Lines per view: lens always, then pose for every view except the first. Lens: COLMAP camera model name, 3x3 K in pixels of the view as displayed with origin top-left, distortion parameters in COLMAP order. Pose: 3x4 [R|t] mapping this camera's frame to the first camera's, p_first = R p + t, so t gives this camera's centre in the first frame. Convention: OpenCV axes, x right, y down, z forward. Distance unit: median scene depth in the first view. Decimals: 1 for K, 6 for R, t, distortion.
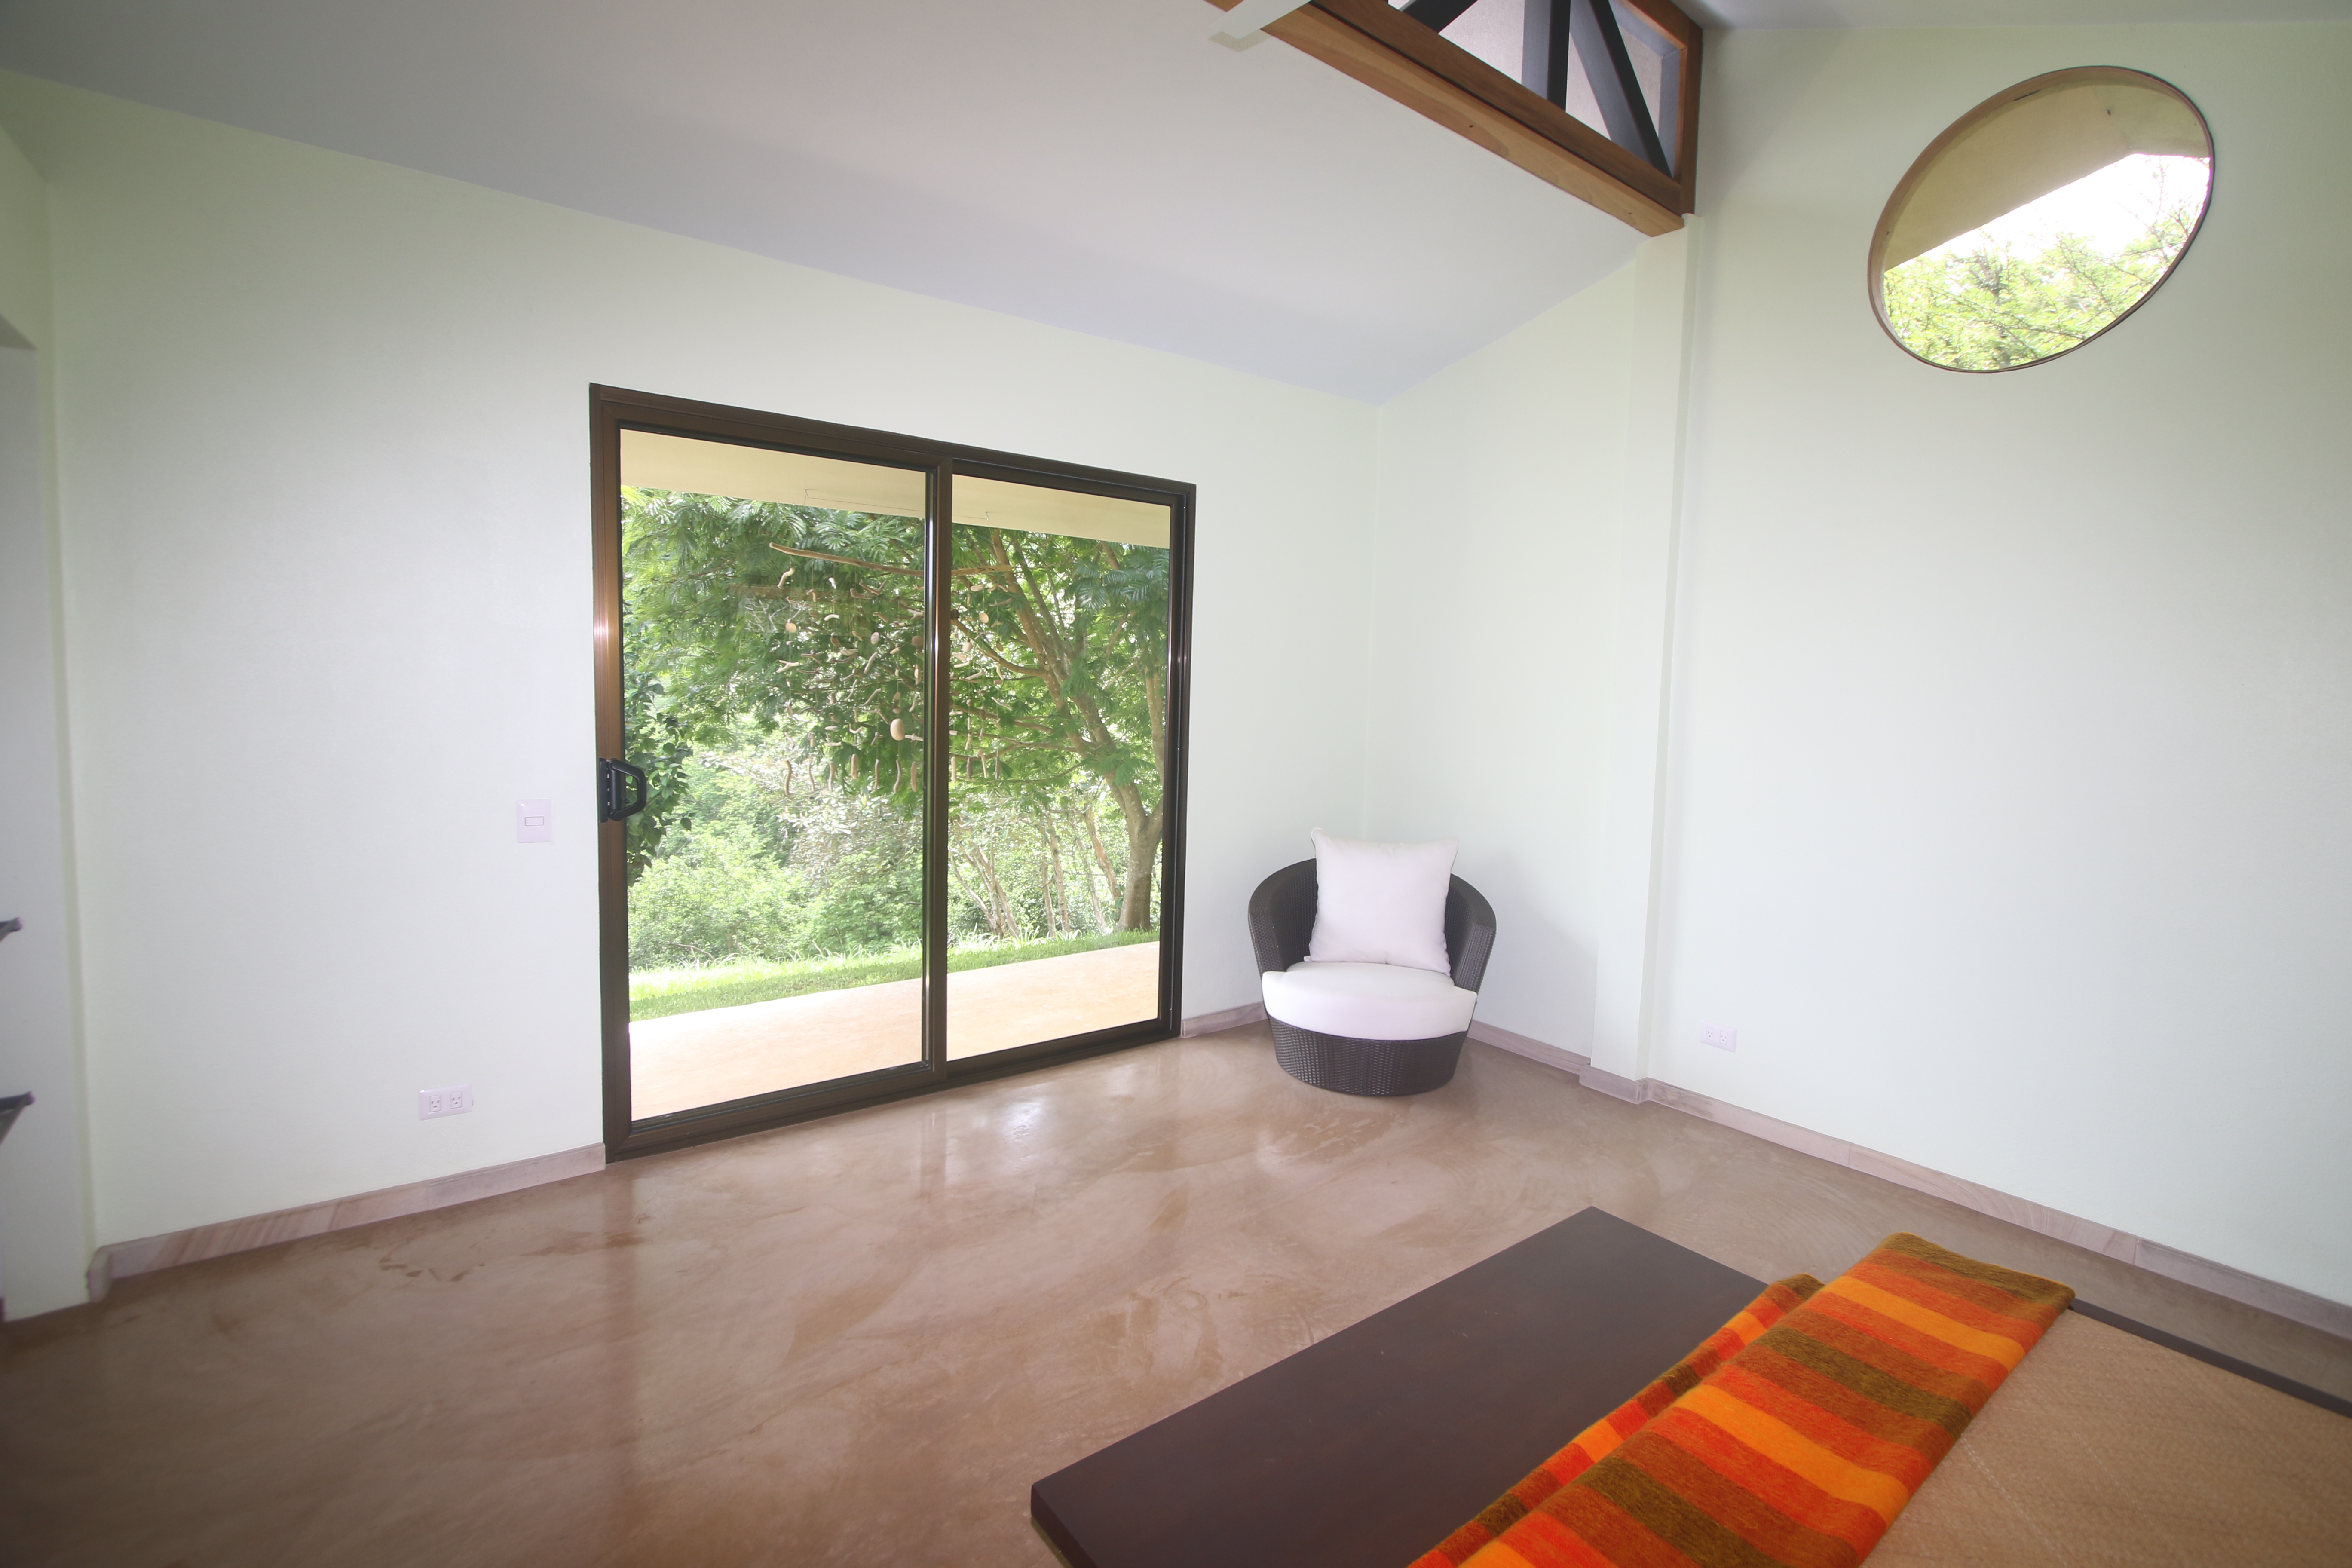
lens RADIAL K [[1076.2, 0, 1194.4], [0, 1076.2, 783.8], [0, 0, 1]] dist [-0.009063, -0.000403]
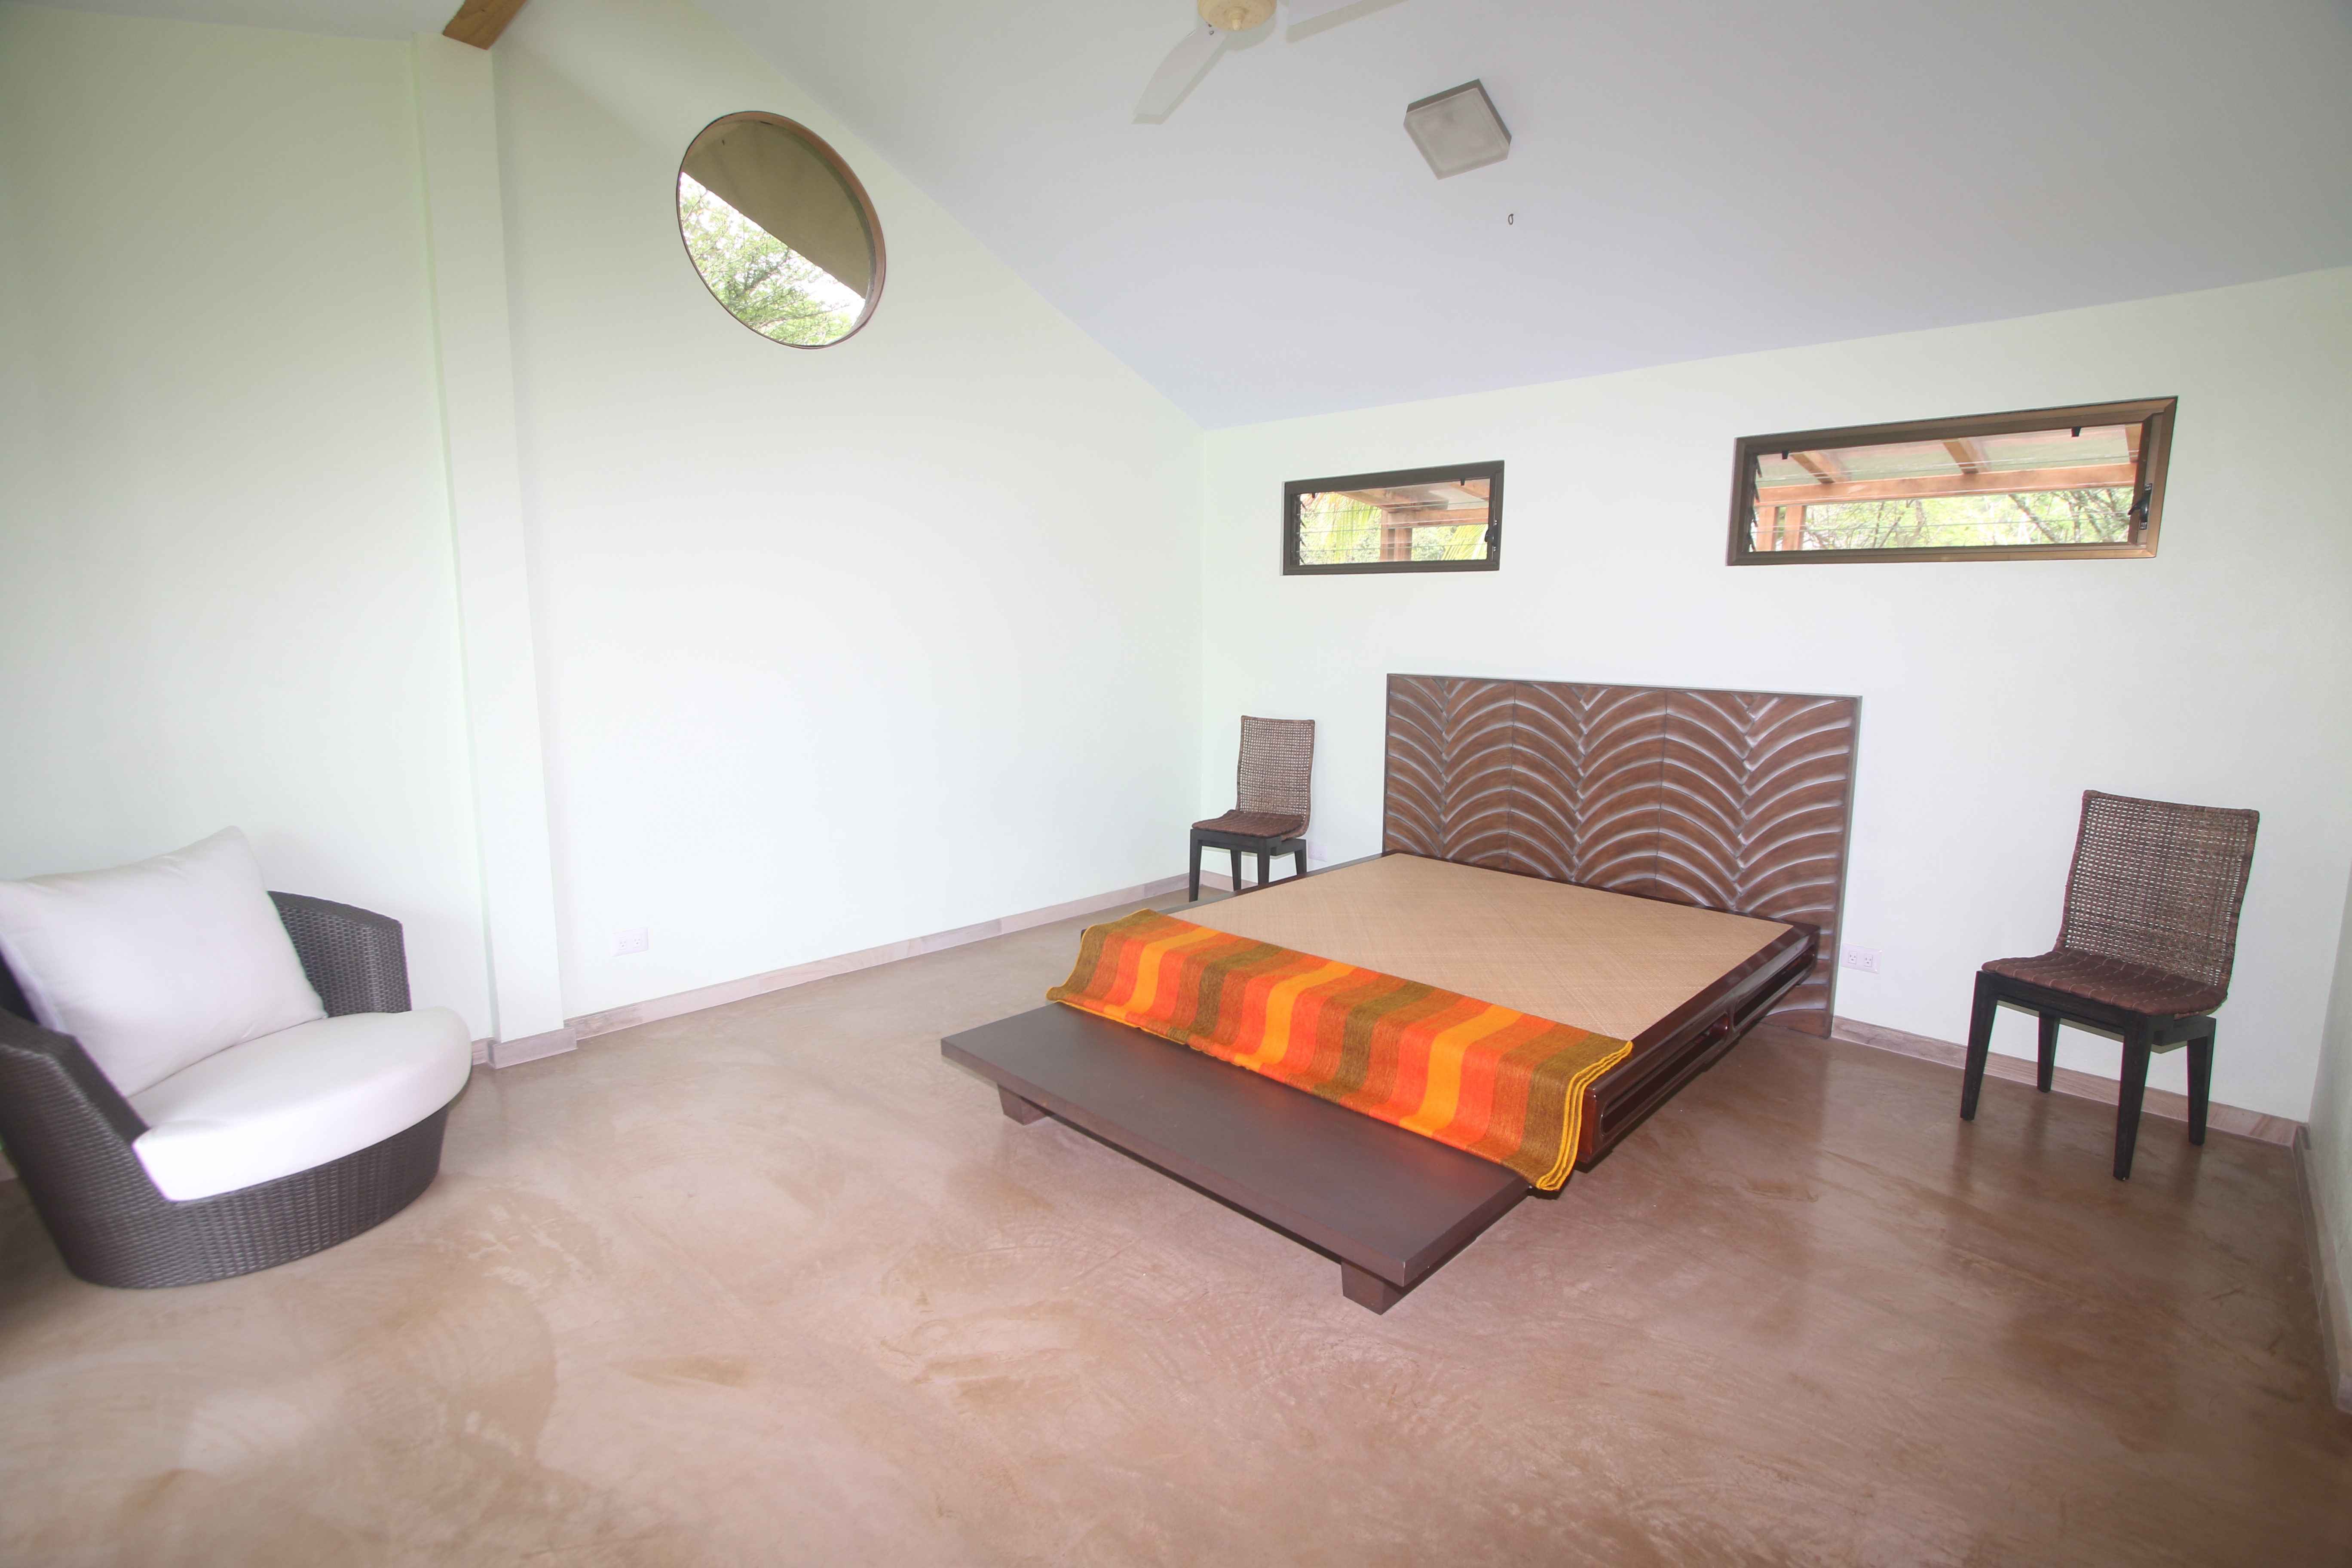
lens RADIAL K [[1076.2, 0, 1191.5], [0, 1076.2, 783.3], [0, 0, 1]] dist [-0.009063, -0.000403]
pose [[-0.150385, -0.177942, 0.972482, -0.614548], [0.080711, 0.978175, 0.191465, -0.067143], [-0.985327, 0.107284, -0.132741, 0.686243]]
